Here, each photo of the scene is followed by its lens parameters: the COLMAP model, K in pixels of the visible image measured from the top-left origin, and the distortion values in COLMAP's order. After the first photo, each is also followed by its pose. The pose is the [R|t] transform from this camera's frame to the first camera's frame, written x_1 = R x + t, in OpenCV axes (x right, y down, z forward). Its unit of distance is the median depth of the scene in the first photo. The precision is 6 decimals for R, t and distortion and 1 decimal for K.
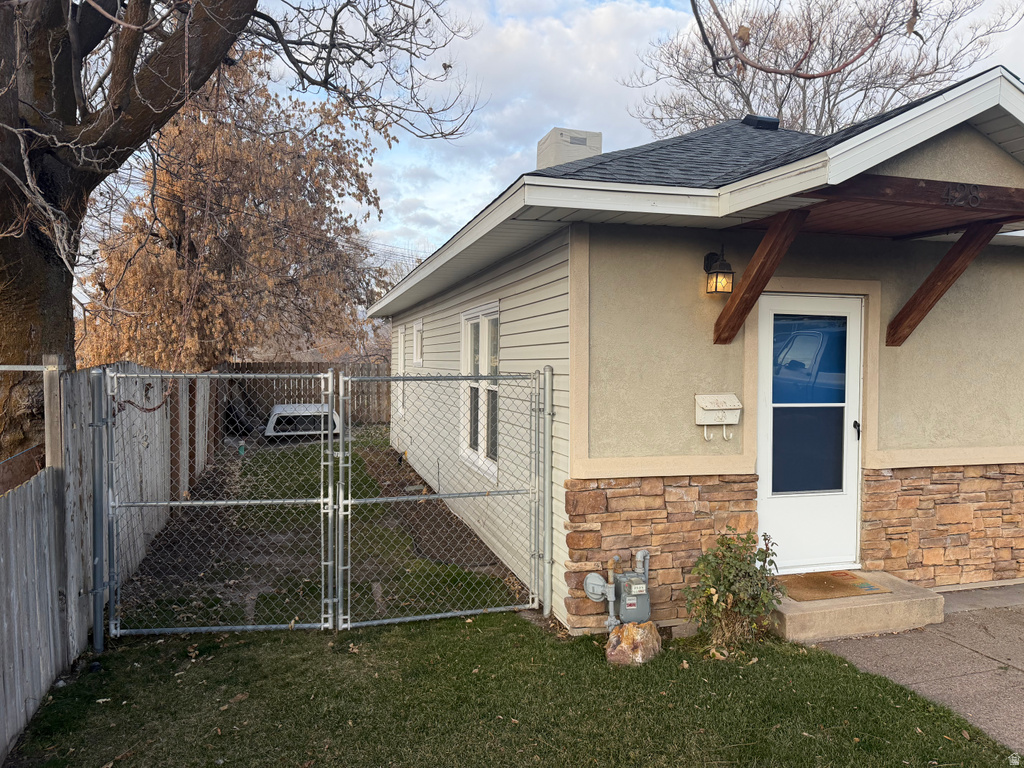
lens RADIAL K [[711.9, 0, 504.6], [0, 711.9, 374.2], [0, 0, 1]] dist [0.035045, -0.056302]
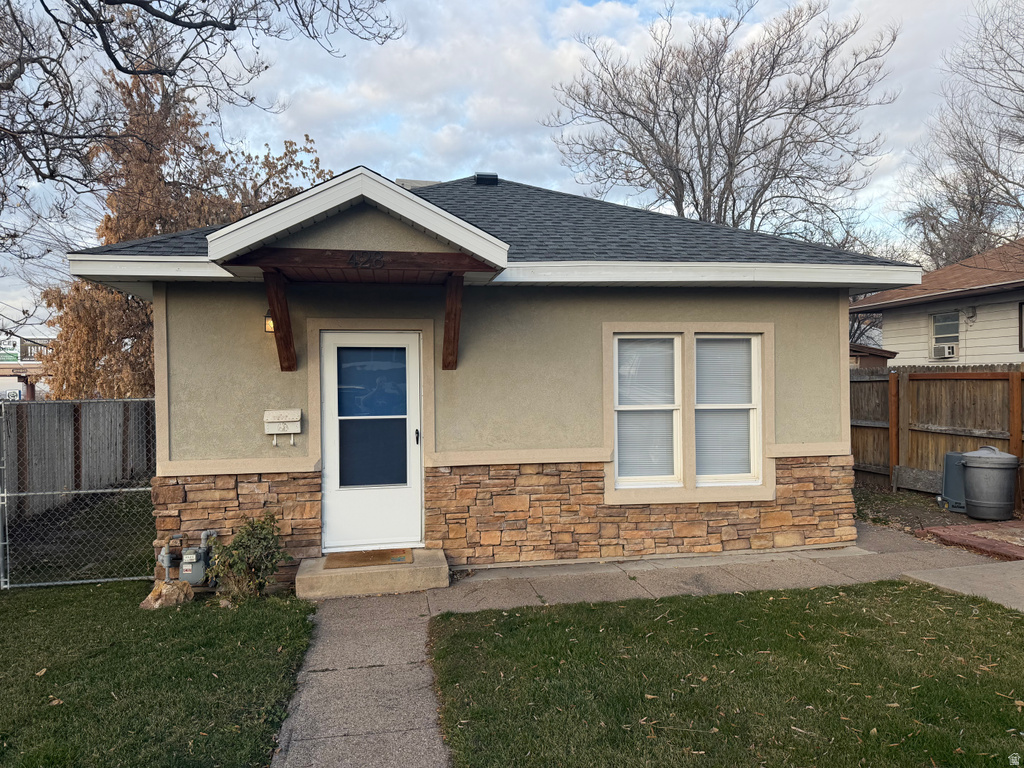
lens RADIAL K [[711.9, 0, 521.2], [0, 711.9, 385.9], [0, 0, 1]] dist [0.035045, -0.056302]
pose [[0.996103, -0.021049, -0.085652, 0.789192], [0.020209, 0.999739, -0.010658, 0.006041], [0.085854, 0.008886, 0.996268, -0.235096]]
